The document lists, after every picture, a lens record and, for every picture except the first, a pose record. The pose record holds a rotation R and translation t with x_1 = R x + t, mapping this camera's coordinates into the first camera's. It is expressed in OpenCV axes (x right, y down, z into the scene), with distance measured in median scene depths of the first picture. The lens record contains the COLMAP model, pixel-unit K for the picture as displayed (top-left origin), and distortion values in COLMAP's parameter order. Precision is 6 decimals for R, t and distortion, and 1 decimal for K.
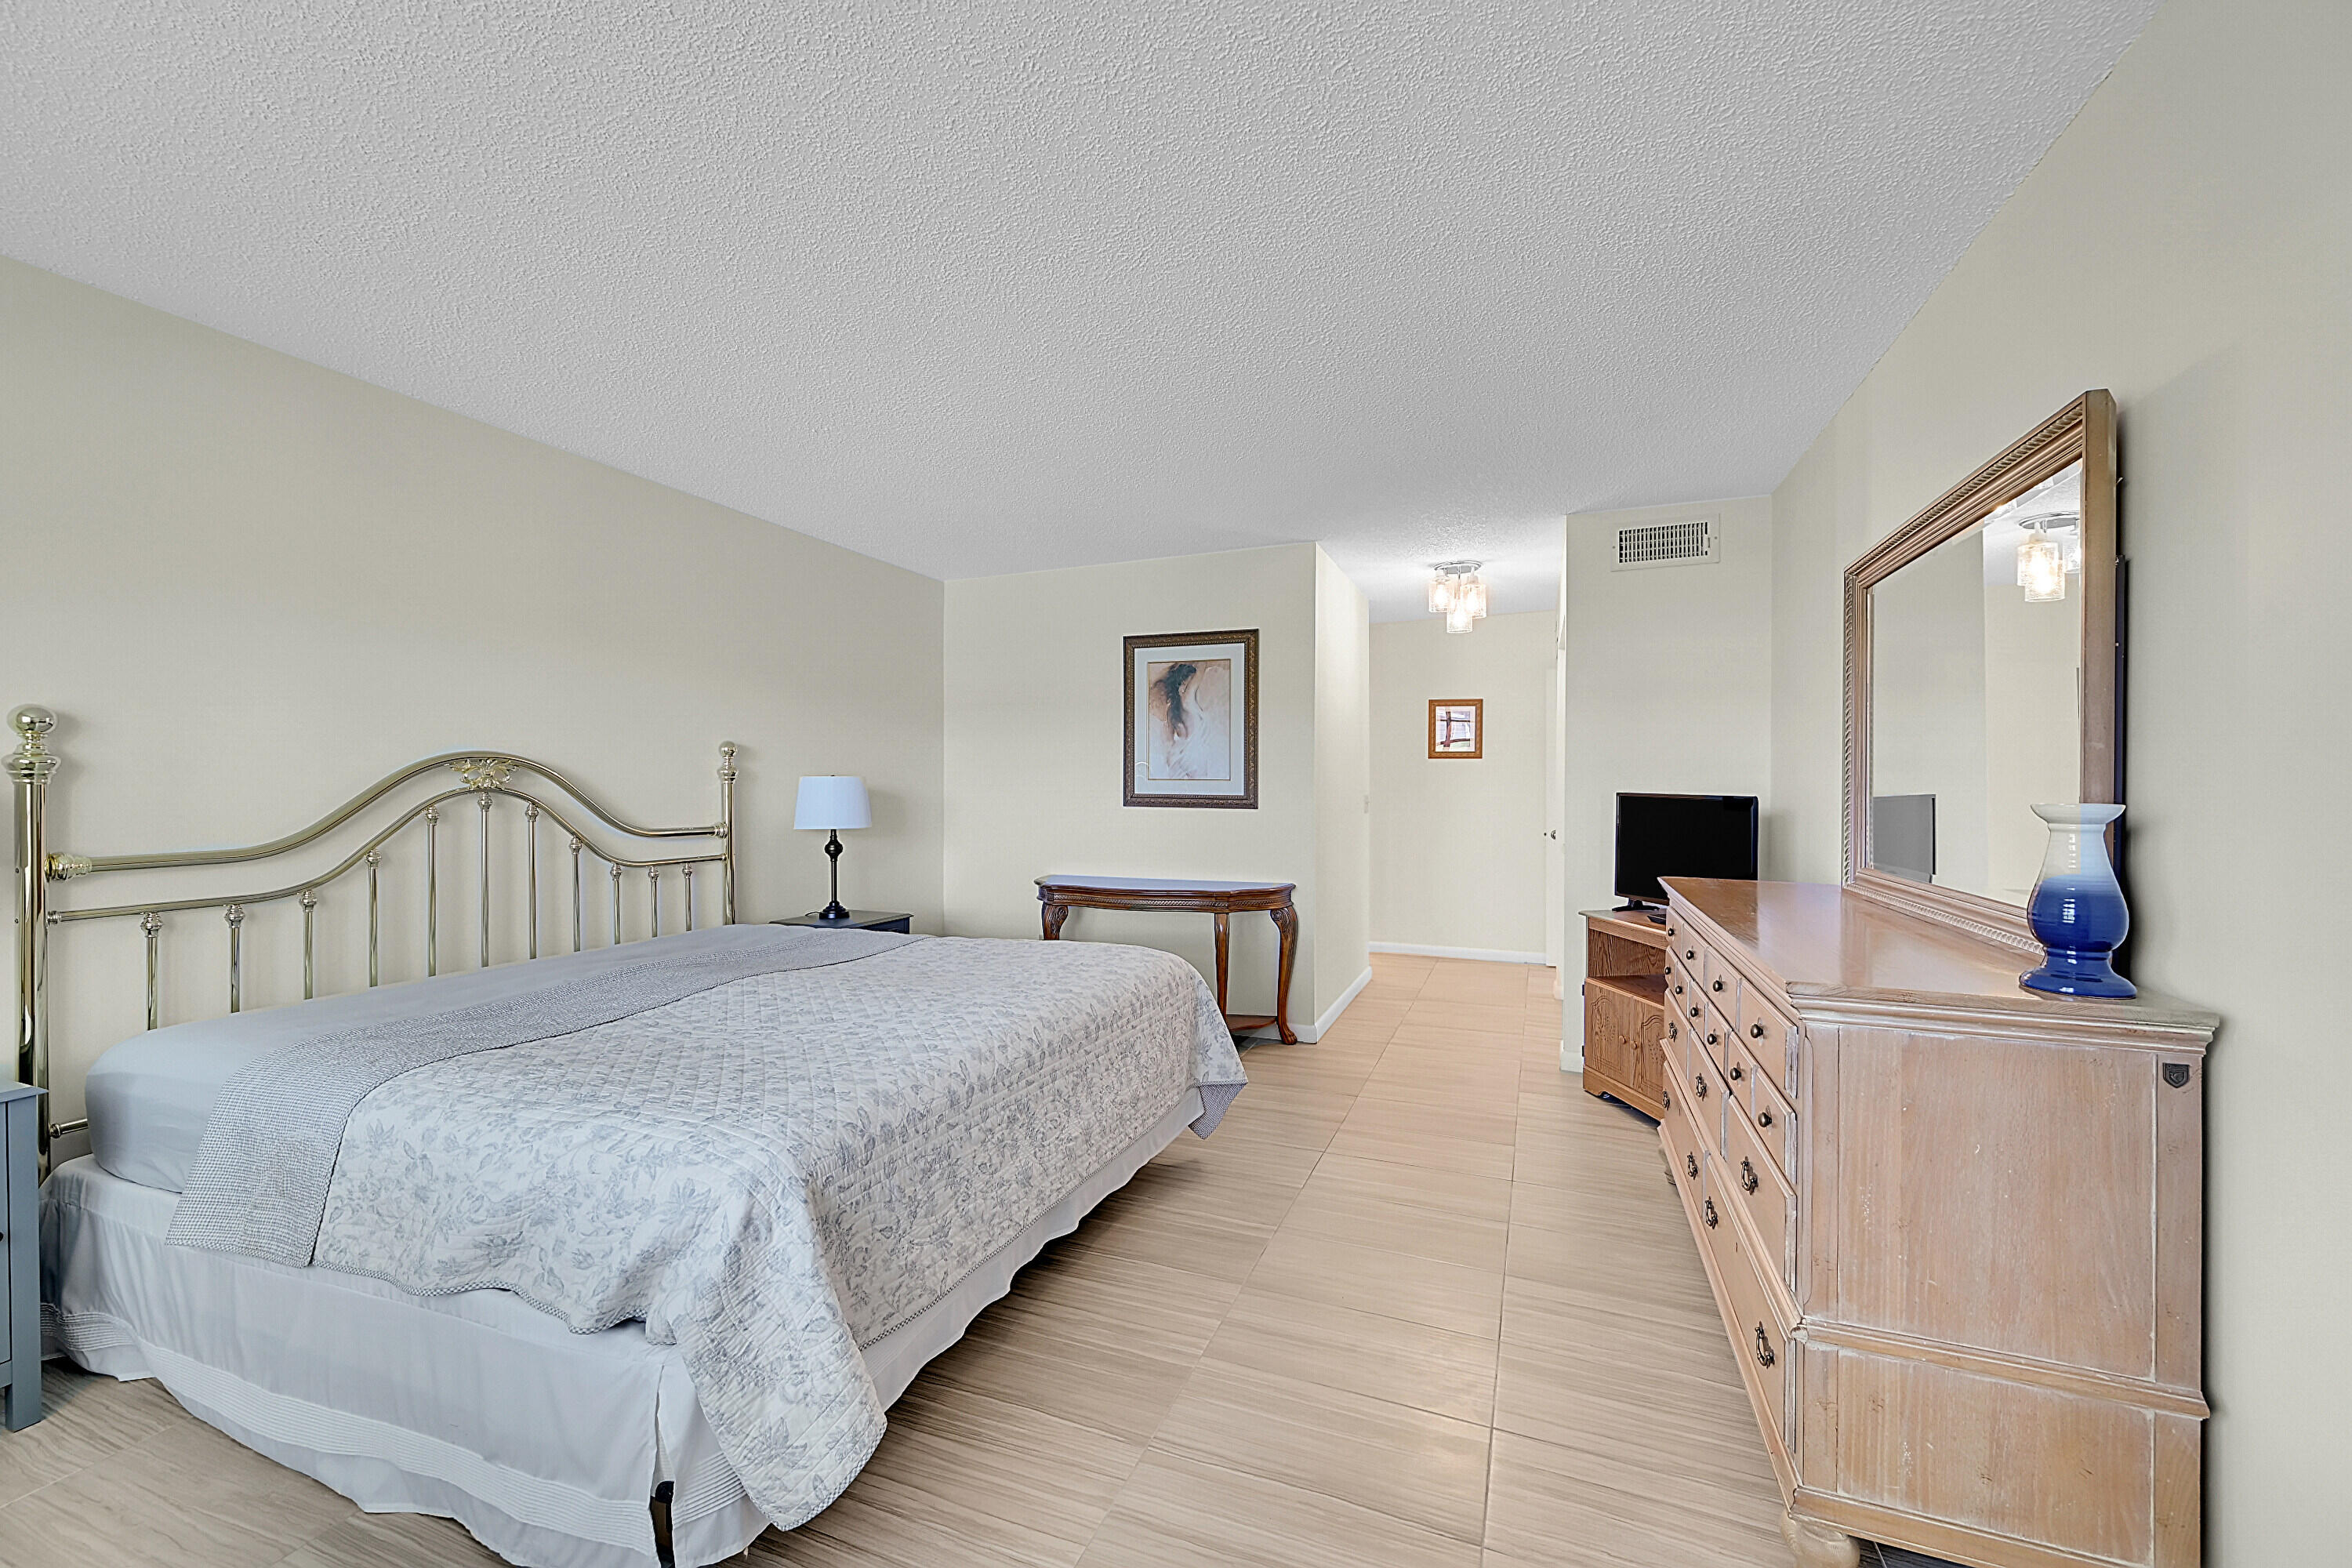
lens RADIAL K [[922.5, 0, 1195.3], [0, 922.5, 783.1], [0, 0, 1]] dist [-0.003045, 0.000105]
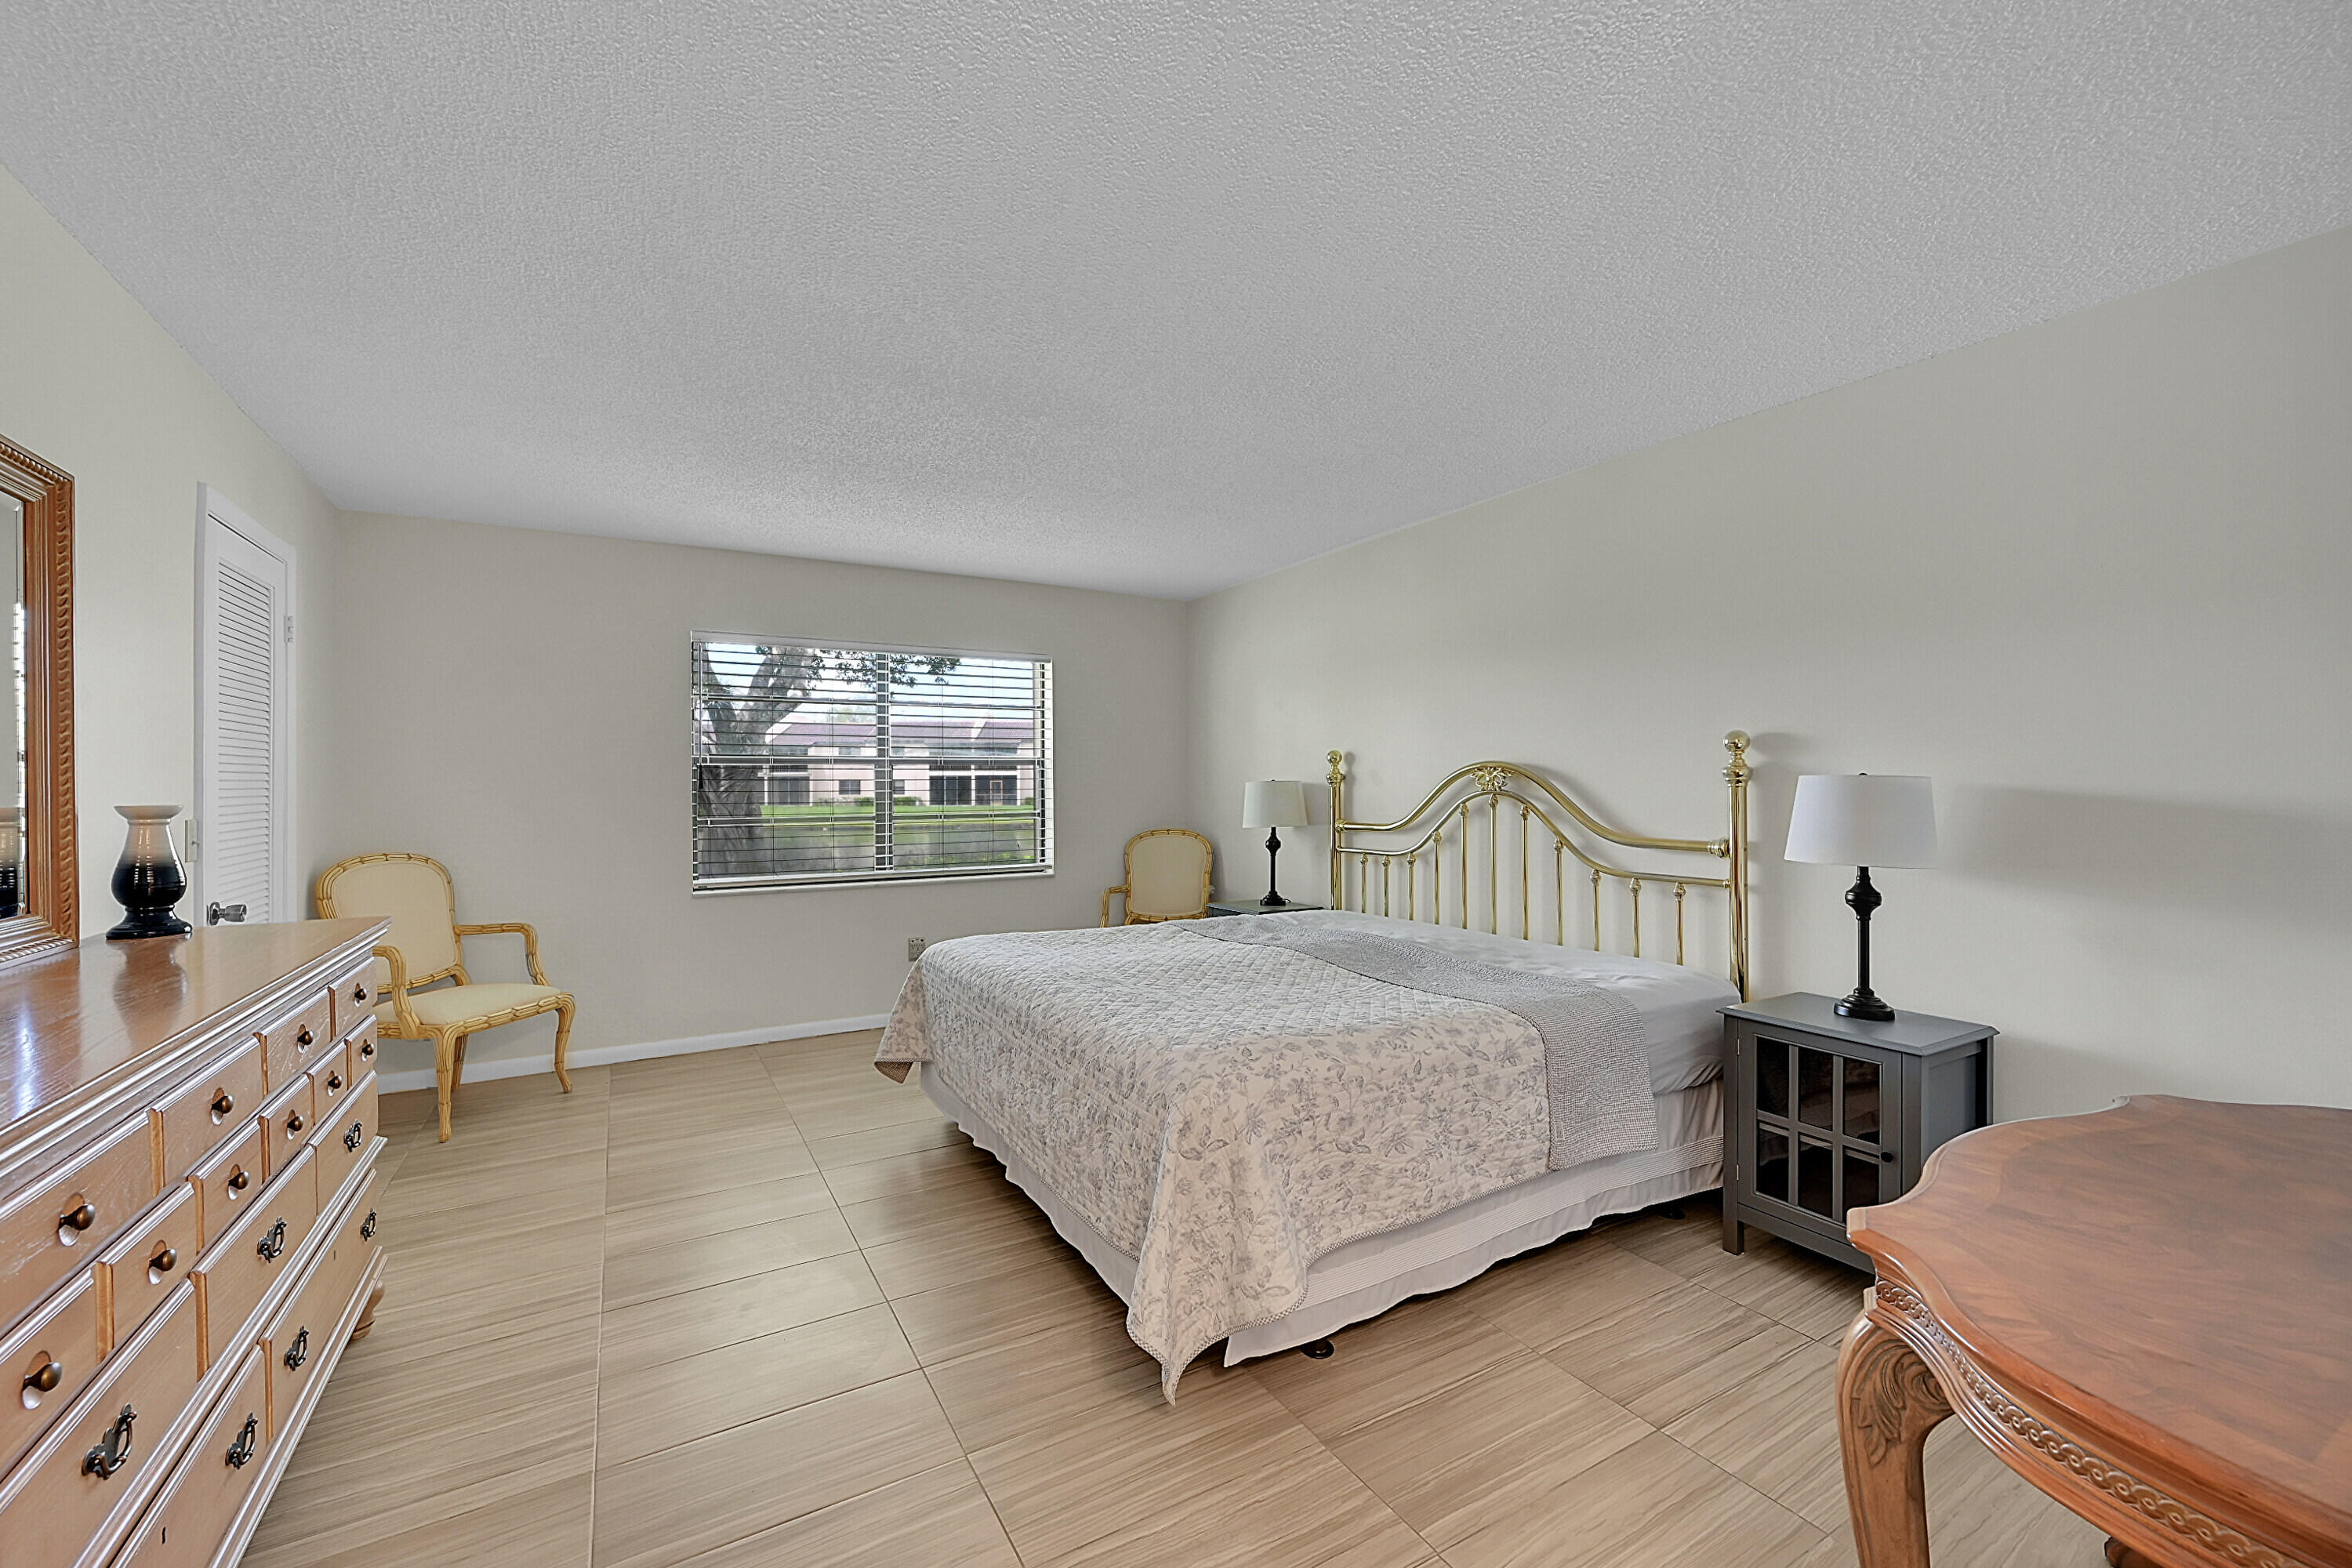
lens RADIAL K [[922.5, 0, 1186.1], [0, 922.5, 787.1], [0, 0, 1]] dist [-0.003045, 0.000105]
pose [[-0.604712, -0.005088, -0.796428, 0.483654], [-0.008377, 0.999965, -0.000028, 0.004176], [0.796400, 0.006655, -0.604733, 1.405361]]
